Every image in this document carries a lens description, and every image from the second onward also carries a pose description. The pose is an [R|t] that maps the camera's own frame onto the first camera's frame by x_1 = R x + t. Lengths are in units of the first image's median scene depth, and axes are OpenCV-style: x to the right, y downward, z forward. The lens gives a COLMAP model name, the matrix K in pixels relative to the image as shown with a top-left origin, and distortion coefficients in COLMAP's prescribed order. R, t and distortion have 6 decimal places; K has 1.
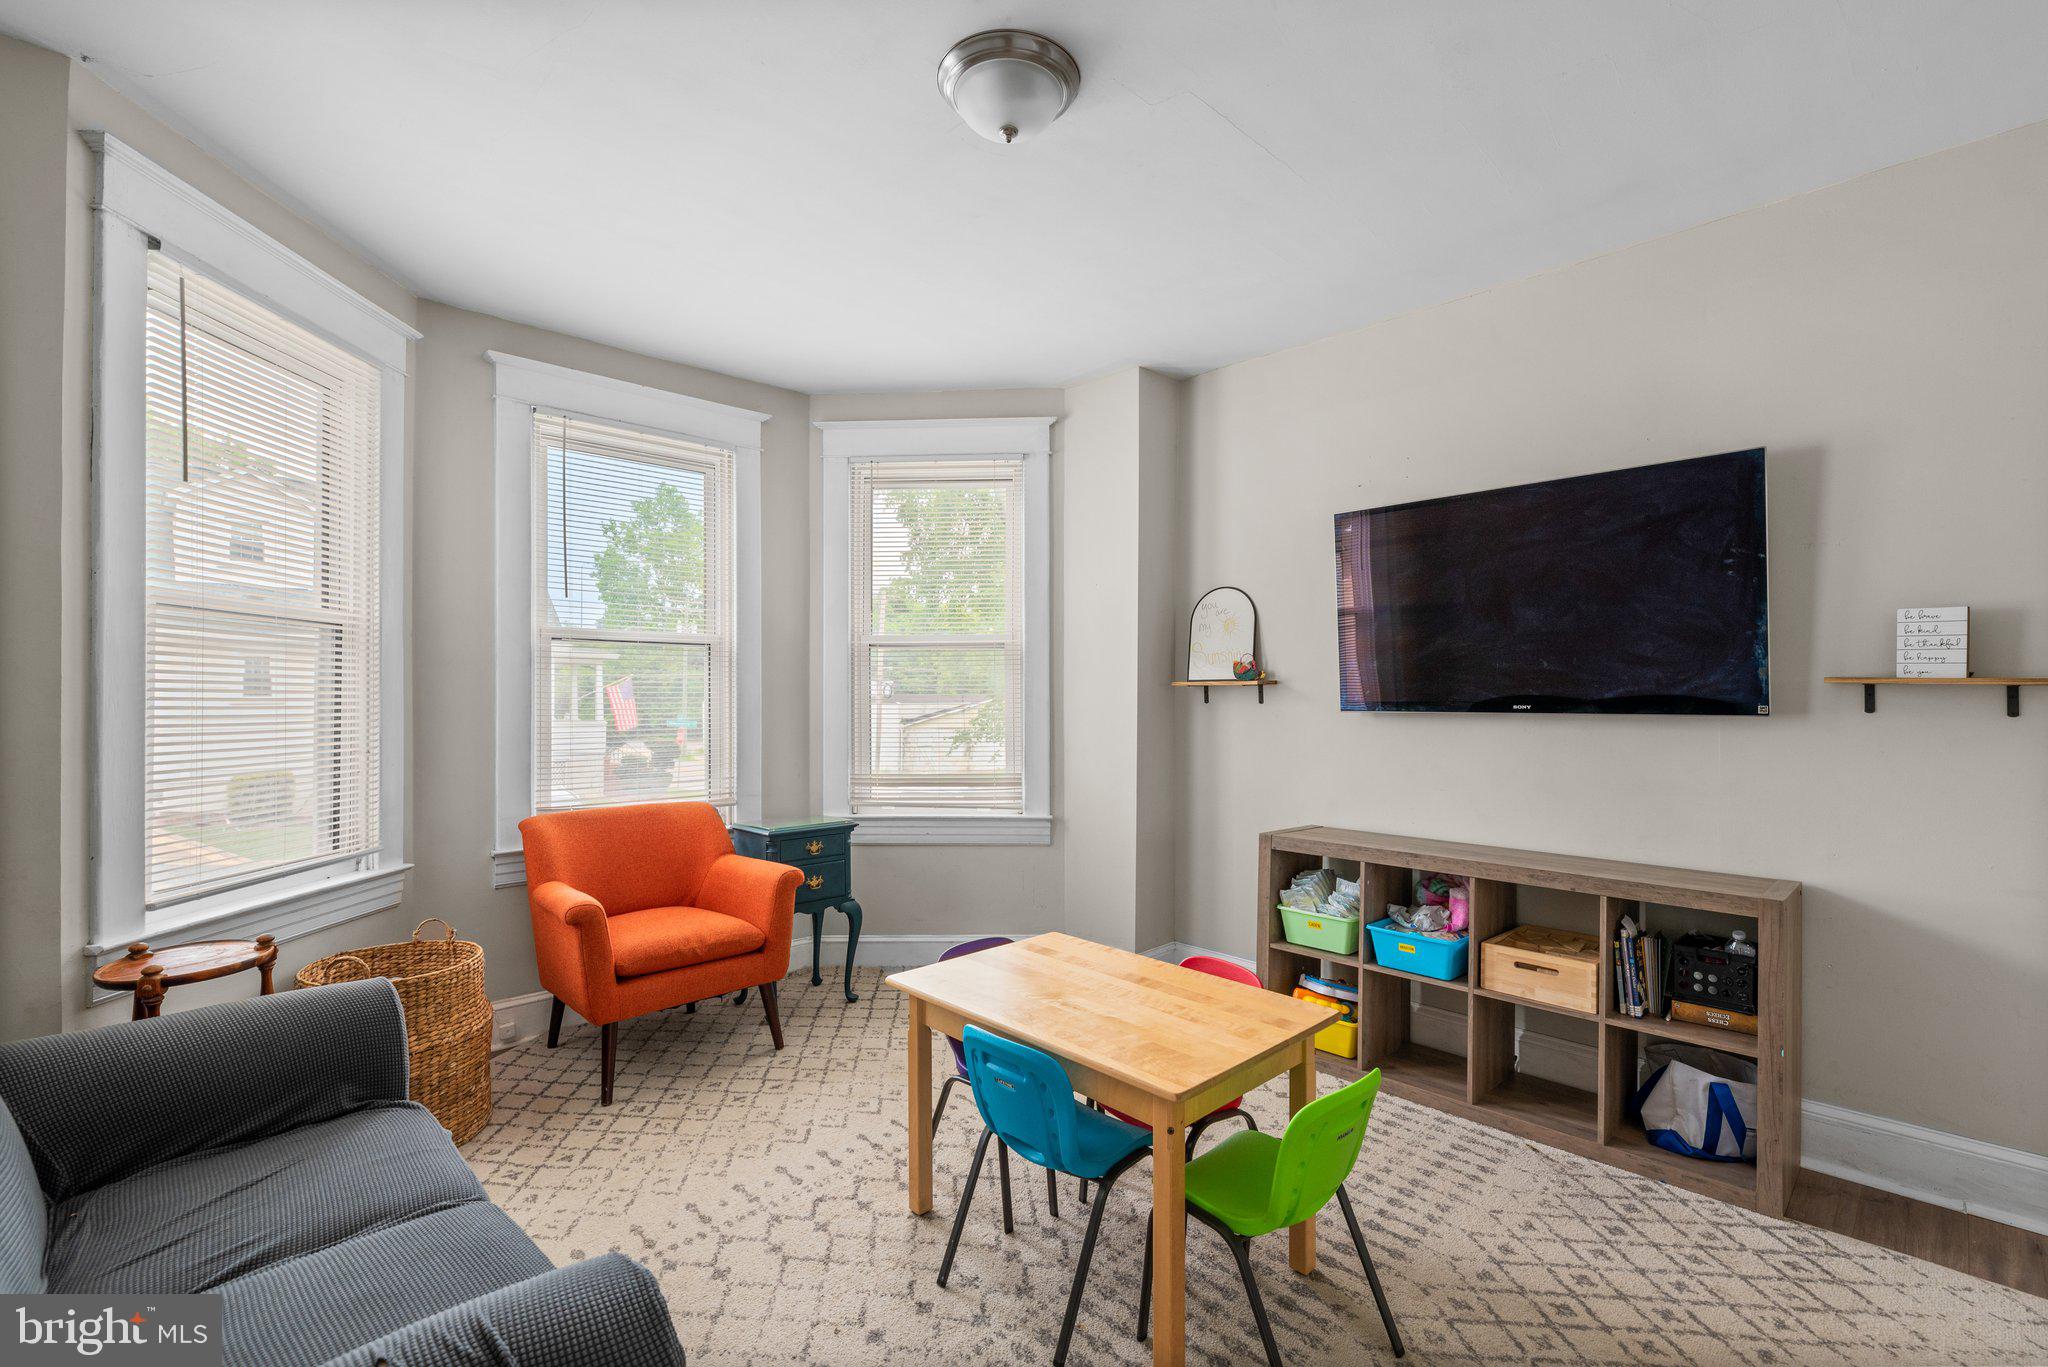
lens RADIAL K [[915.4, 0, 1028.6], [0, 915.4, 688.8], [0, 0, 1]] dist [-0.000342, -0.000426]
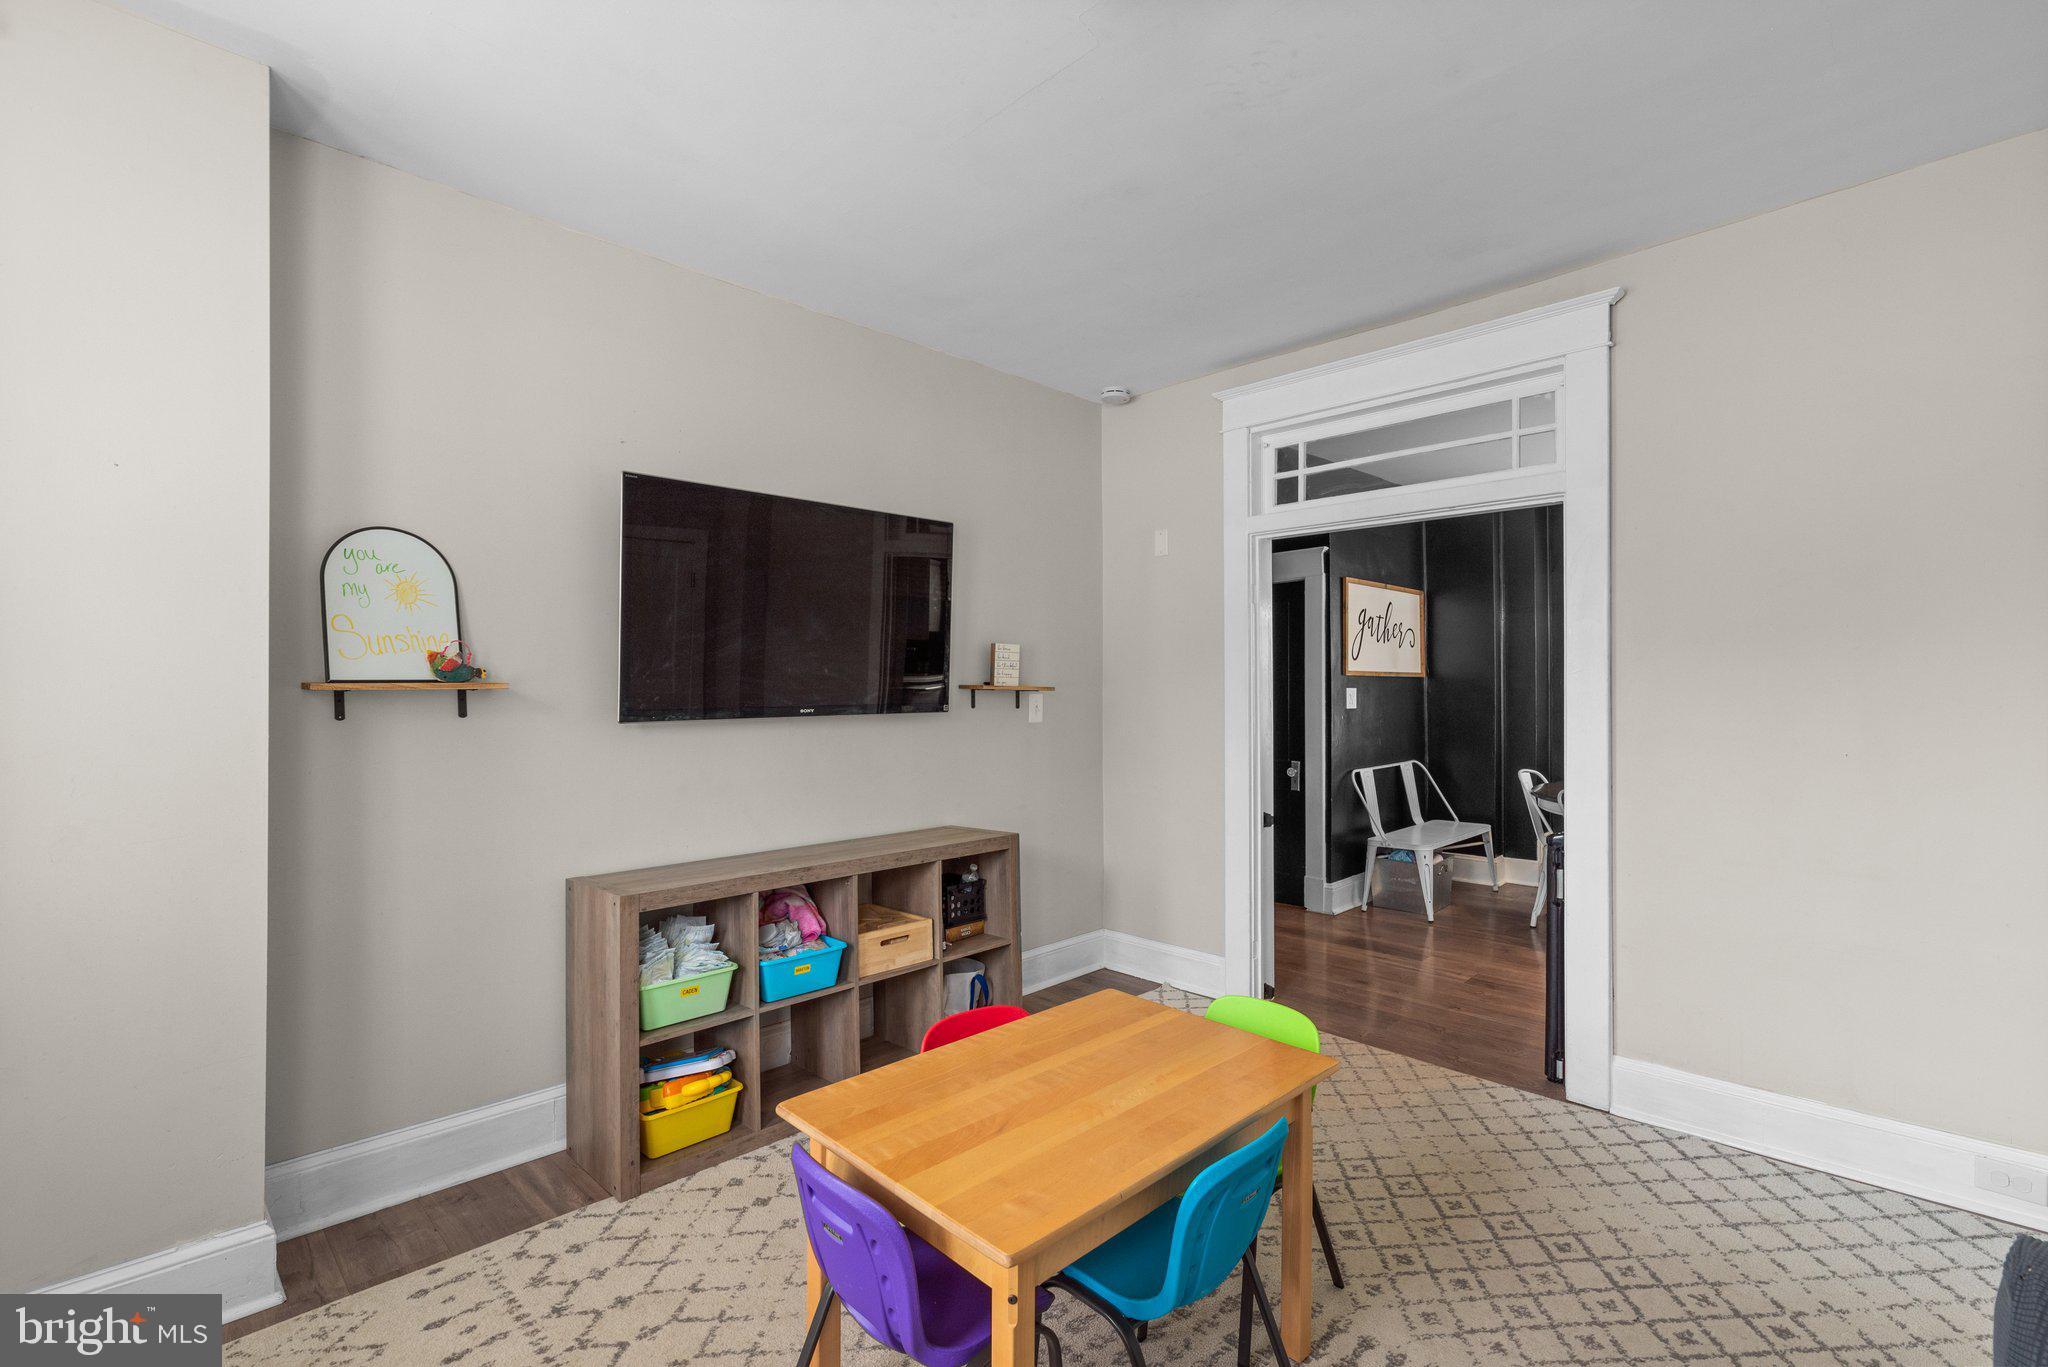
lens RADIAL K [[917.4, 0, 1024.0], [0, 917.4, 683.5], [0, 0, 1]] dist [-0.001167, -0.000666]
pose [[-0.015993, 0.002610, 0.999869, -0.503429], [-0.000828, 0.999996, -0.002624, -0.008197], [-0.999872, -0.000870, -0.015990, 0.740817]]
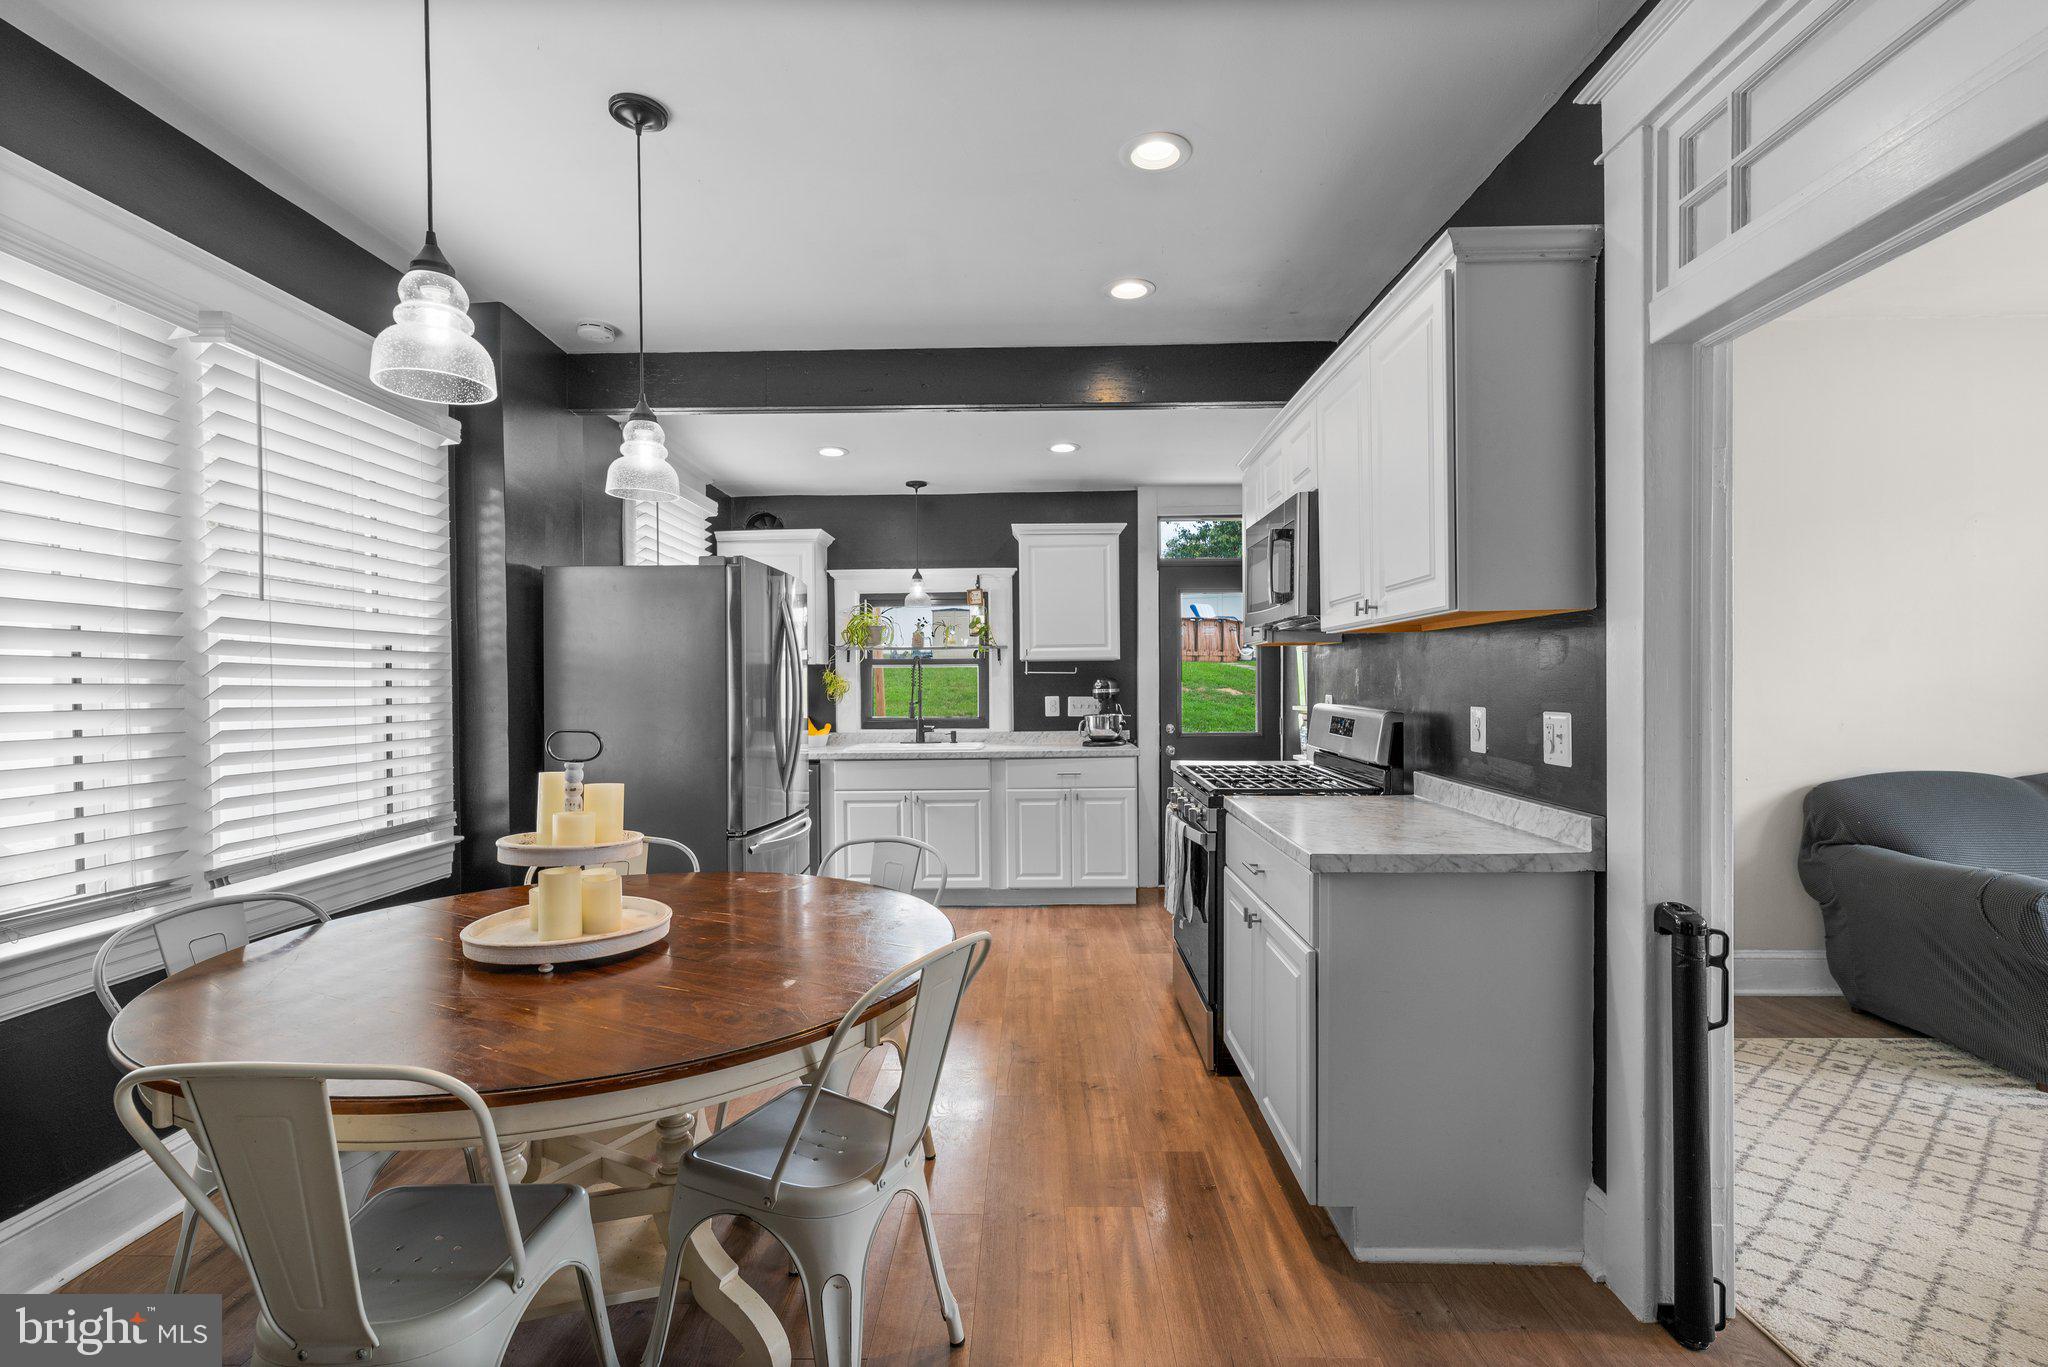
lens RADIAL K [[917.4, 0, 1024.0], [0, 917.4, 683.5], [0, 0, 1]] dist [-0.001167, -0.000666]
pose [[-0.708290, 0.004823, -0.705905, 1.188113], [0.007185, 0.999974, -0.000378, 0.011203], [0.705885, -0.005339, -0.708306, 0.255482]]
